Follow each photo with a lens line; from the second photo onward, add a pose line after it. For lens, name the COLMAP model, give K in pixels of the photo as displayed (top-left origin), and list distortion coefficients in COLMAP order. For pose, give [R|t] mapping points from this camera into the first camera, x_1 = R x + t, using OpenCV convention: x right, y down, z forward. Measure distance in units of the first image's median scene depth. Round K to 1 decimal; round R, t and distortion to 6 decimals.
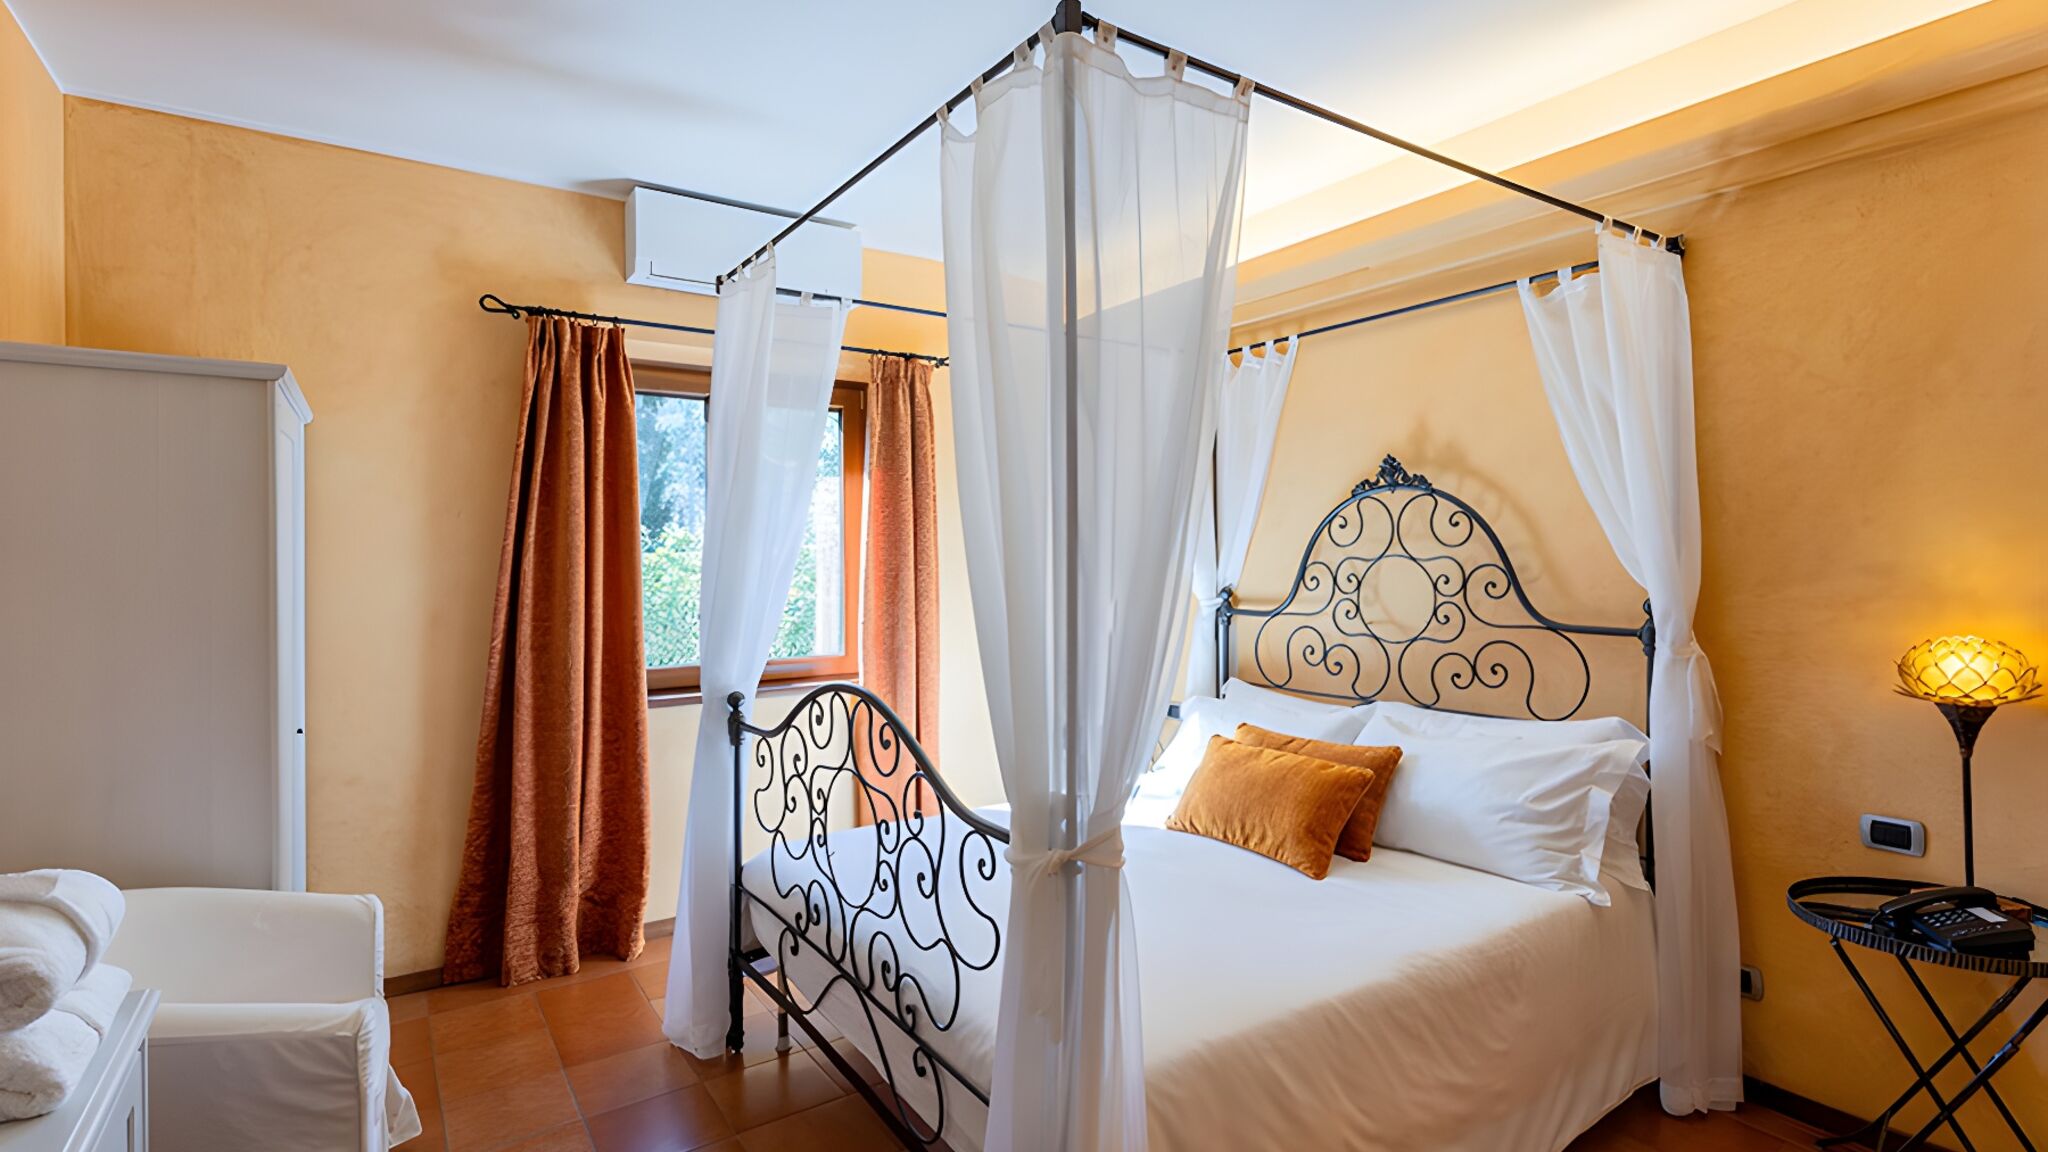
lens RADIAL K [[977.8, 0, 1030.4], [0, 977.8, 556.1], [0, 0, 1]] dist [-0.002118, 0.005105]
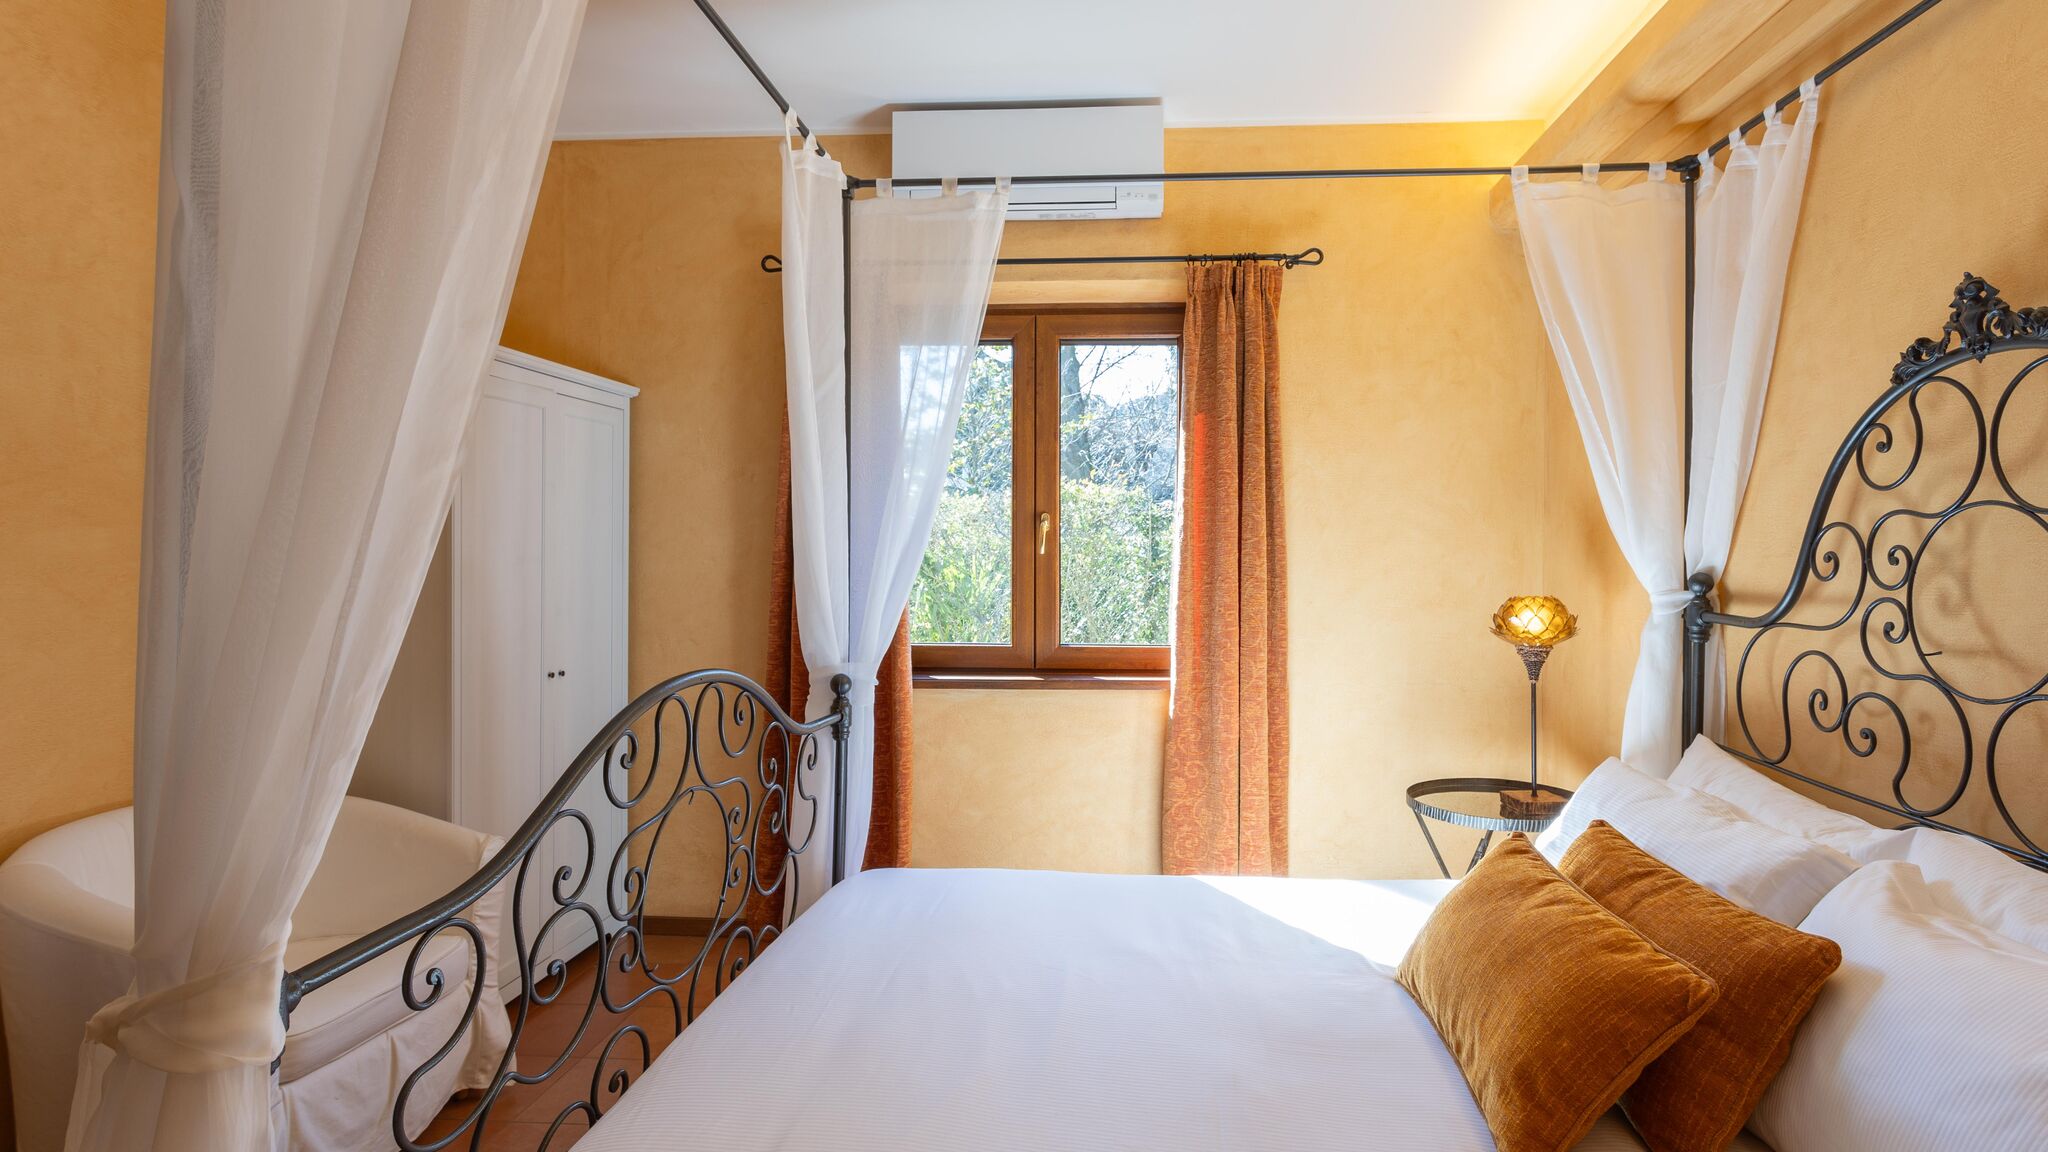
lens RADIAL K [[1025.2, 0, 1028.1], [0, 1025.2, 543.5], [0, 0, 1]] dist [-0.002568, -0.000104]
pose [[0.784624, 0.010070, -0.619890, 0.303055], [-0.009633, 0.999945, 0.004051, 0.018797], [0.619897, 0.002793, 0.784679, 0.350706]]
